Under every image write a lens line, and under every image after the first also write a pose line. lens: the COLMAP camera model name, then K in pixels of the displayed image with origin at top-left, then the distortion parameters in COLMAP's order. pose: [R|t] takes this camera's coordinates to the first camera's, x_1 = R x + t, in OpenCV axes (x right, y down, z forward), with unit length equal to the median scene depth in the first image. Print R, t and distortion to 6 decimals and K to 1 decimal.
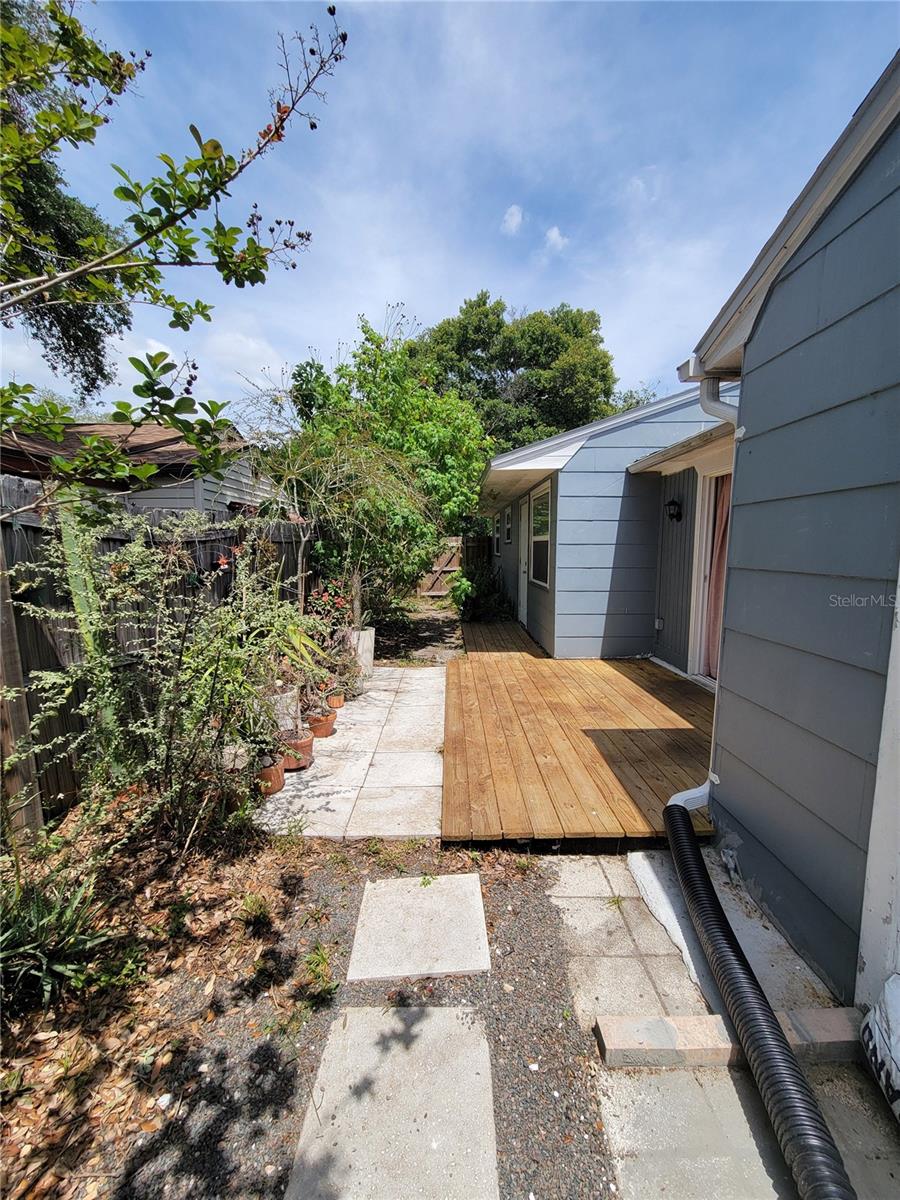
lens RADIAL K [[487.1, 0, 451.5], [0, 487.1, 605.4], [0, 0, 1]] dist [-0.003815, 0.003144]
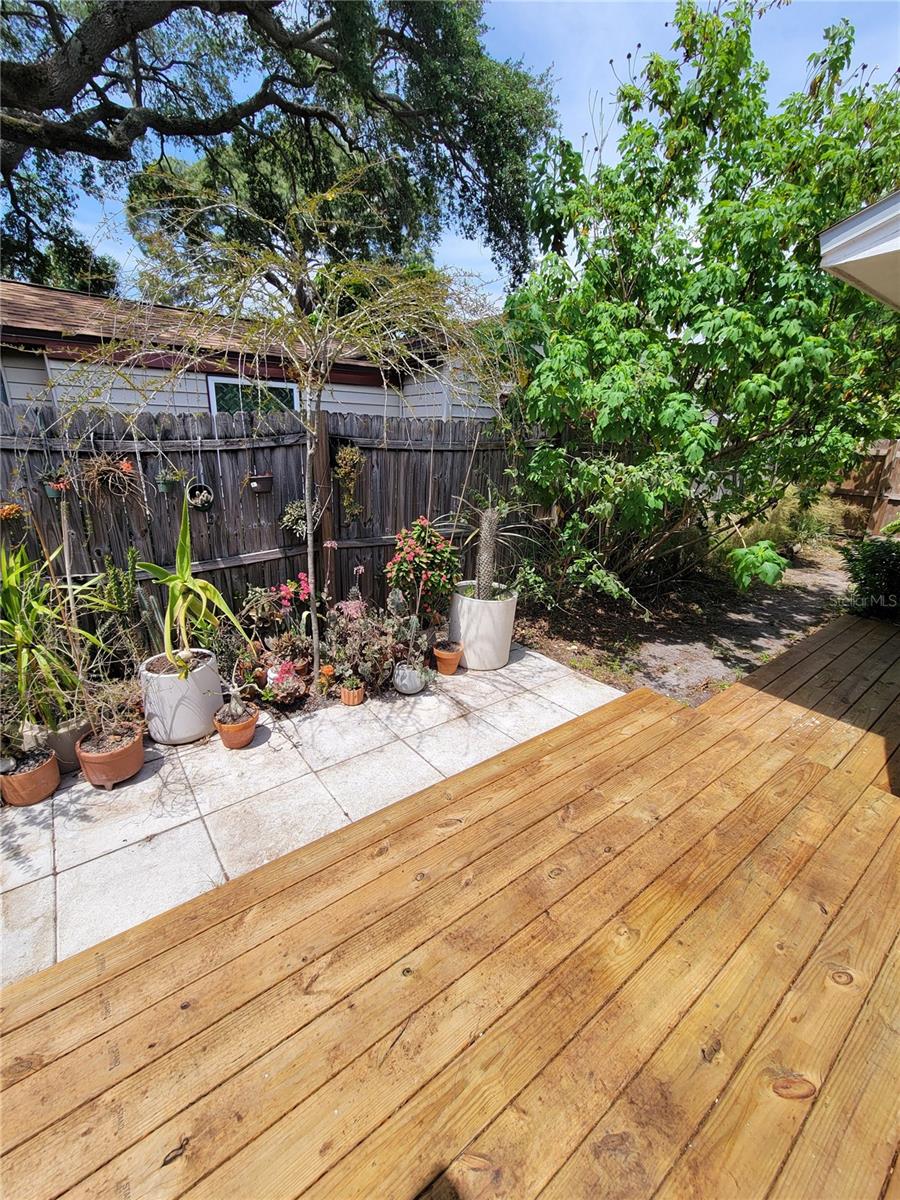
lens RADIAL K [[487.1, 0, 450.5], [0, 487.1, 594.2], [0, 0, 1]] dist [-0.003815, 0.003144]
pose [[0.599243, 0.259618, -0.757302, 0.329042], [-0.120241, 0.964414, 0.235475, -0.118820], [0.791486, -0.050048, 0.609135, 0.693929]]
